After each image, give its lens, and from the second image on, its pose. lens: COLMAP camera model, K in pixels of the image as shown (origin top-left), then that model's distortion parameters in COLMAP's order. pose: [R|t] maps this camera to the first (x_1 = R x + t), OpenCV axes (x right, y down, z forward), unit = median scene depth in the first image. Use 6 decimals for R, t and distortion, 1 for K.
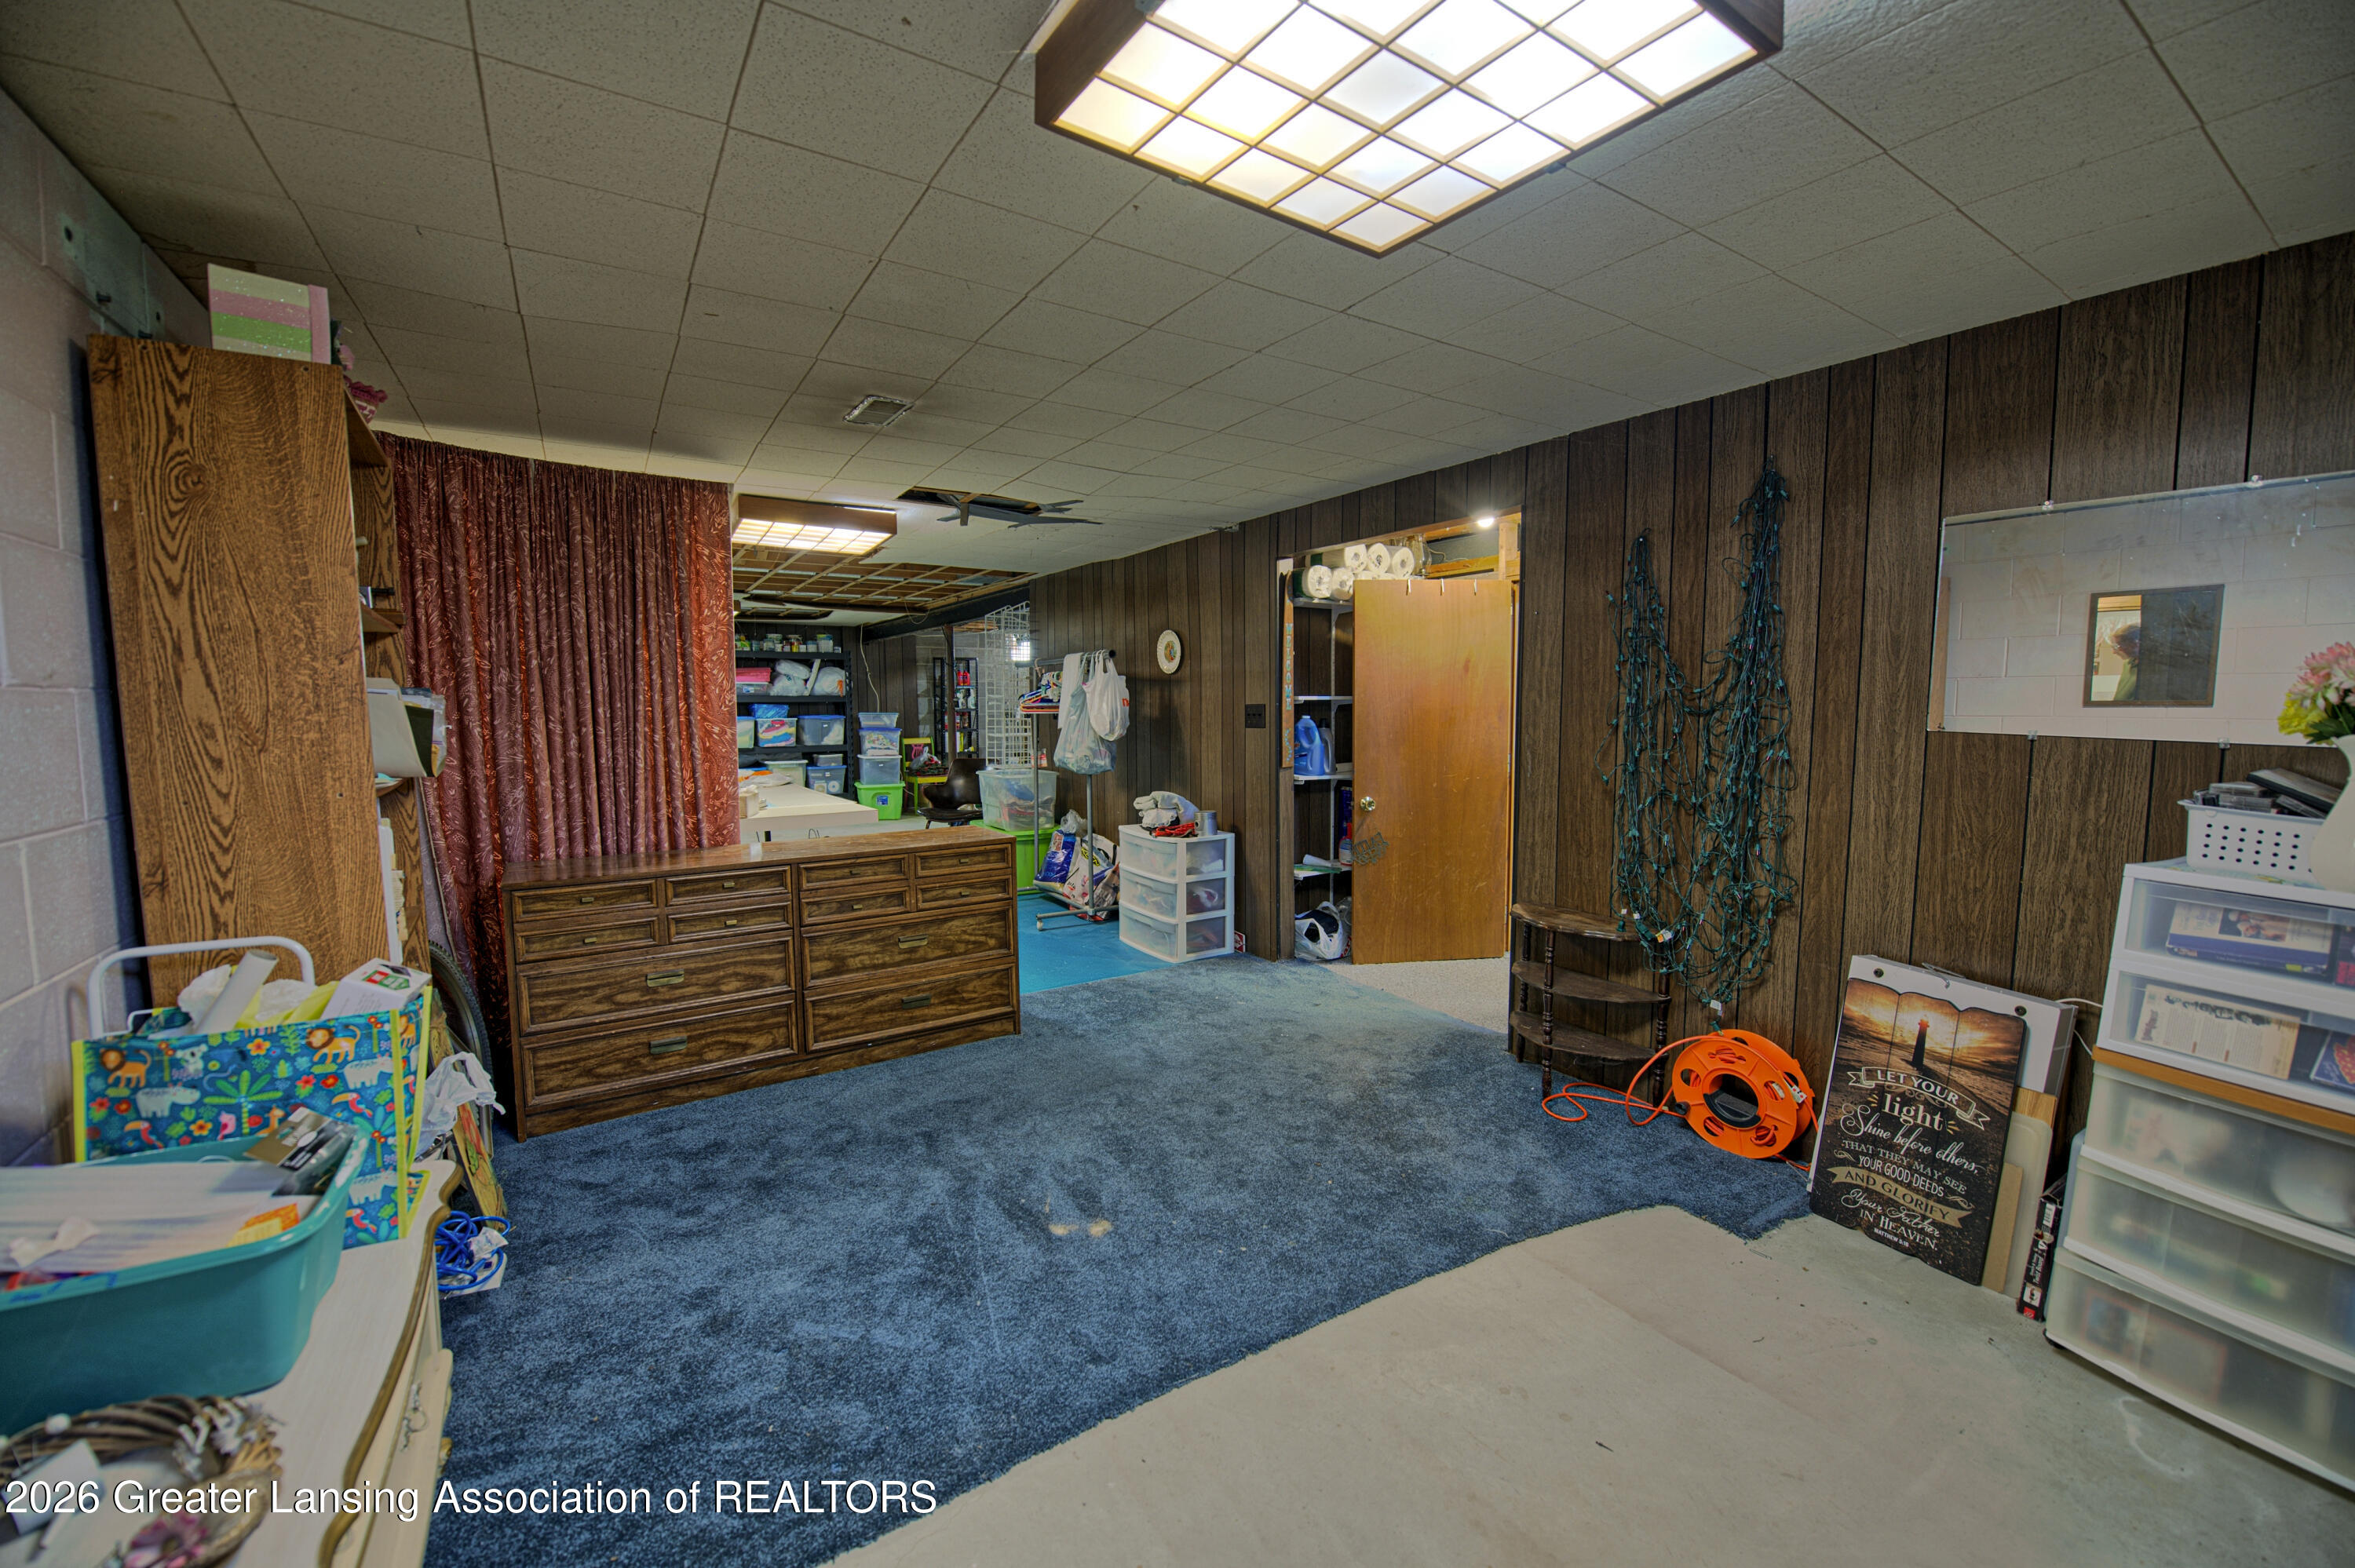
lens RADIAL K [[940.0, 0, 1179.5], [0, 940.0, 783.0], [0, 0, 1]] dist [-0.016922, -0.000615]
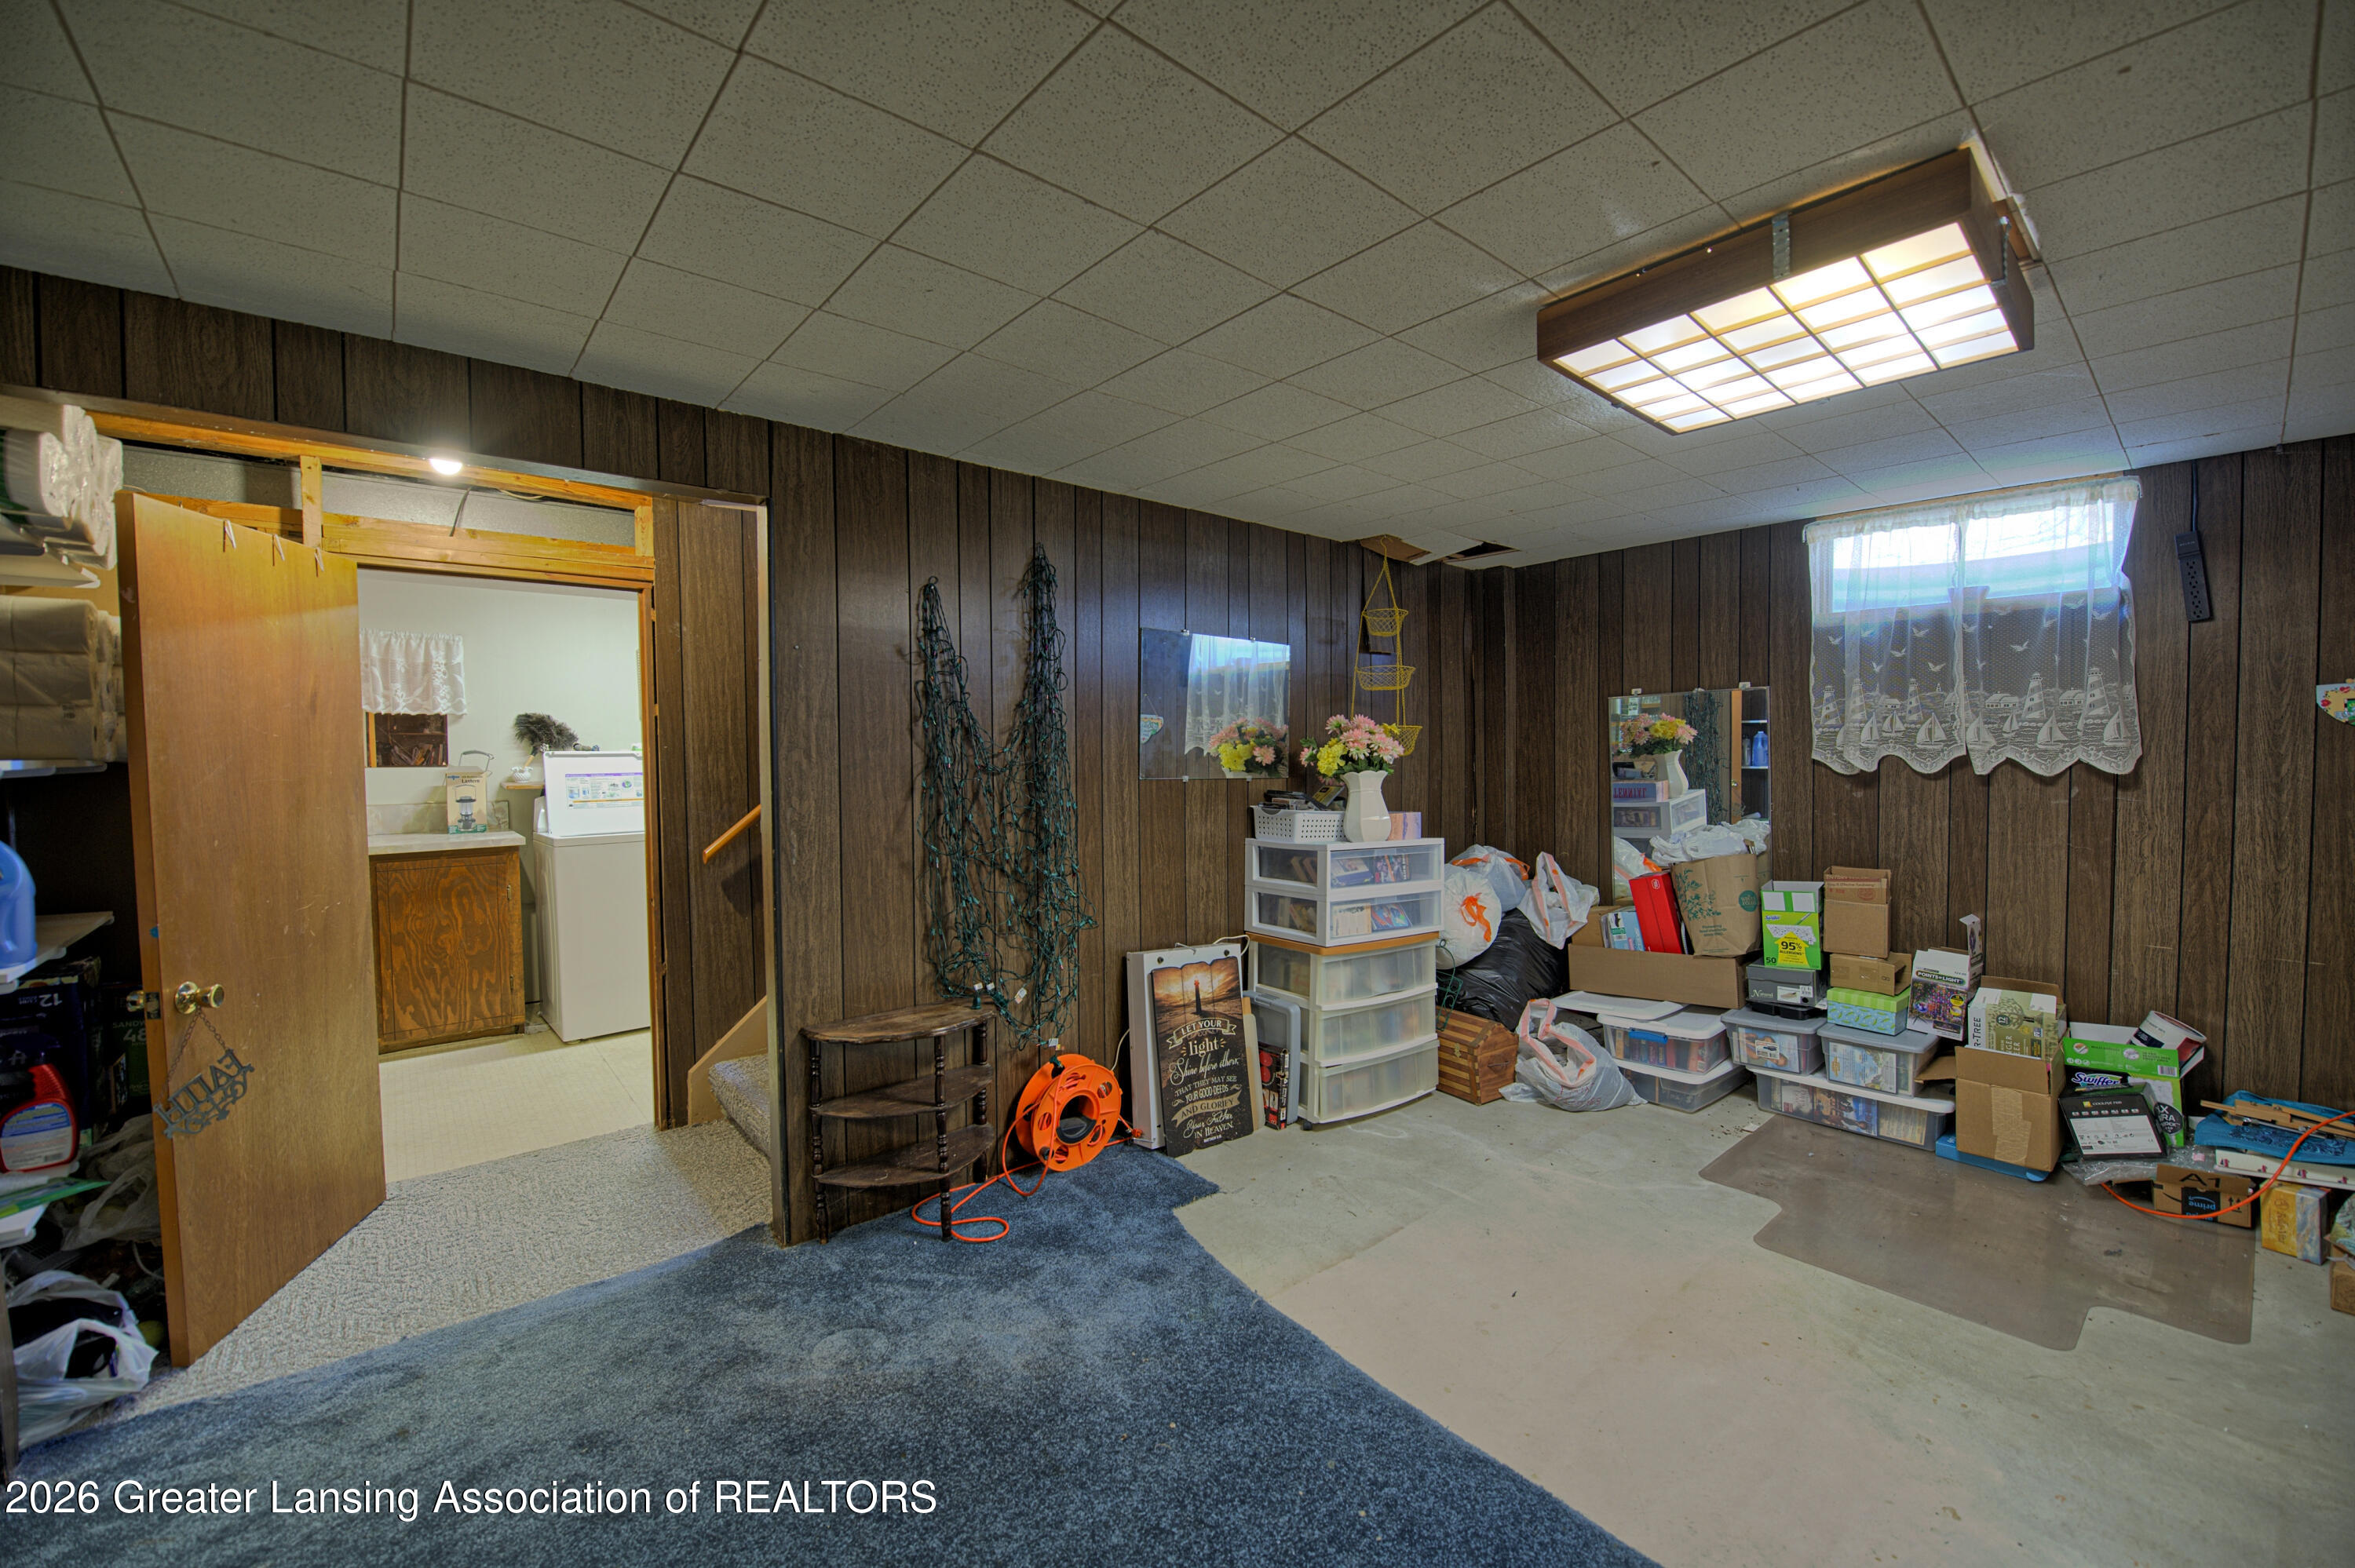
lens RADIAL K [[940.0, 0, 1179.5], [0, 940.0, 783.0], [0, 0, 1]] dist [-0.016922, -0.000615]
pose [[-0.142740, -0.028835, 0.989340, -0.585198], [0.094595, 0.994602, 0.042636, -0.105154], [-0.985229, 0.099672, -0.139242, 1.137046]]
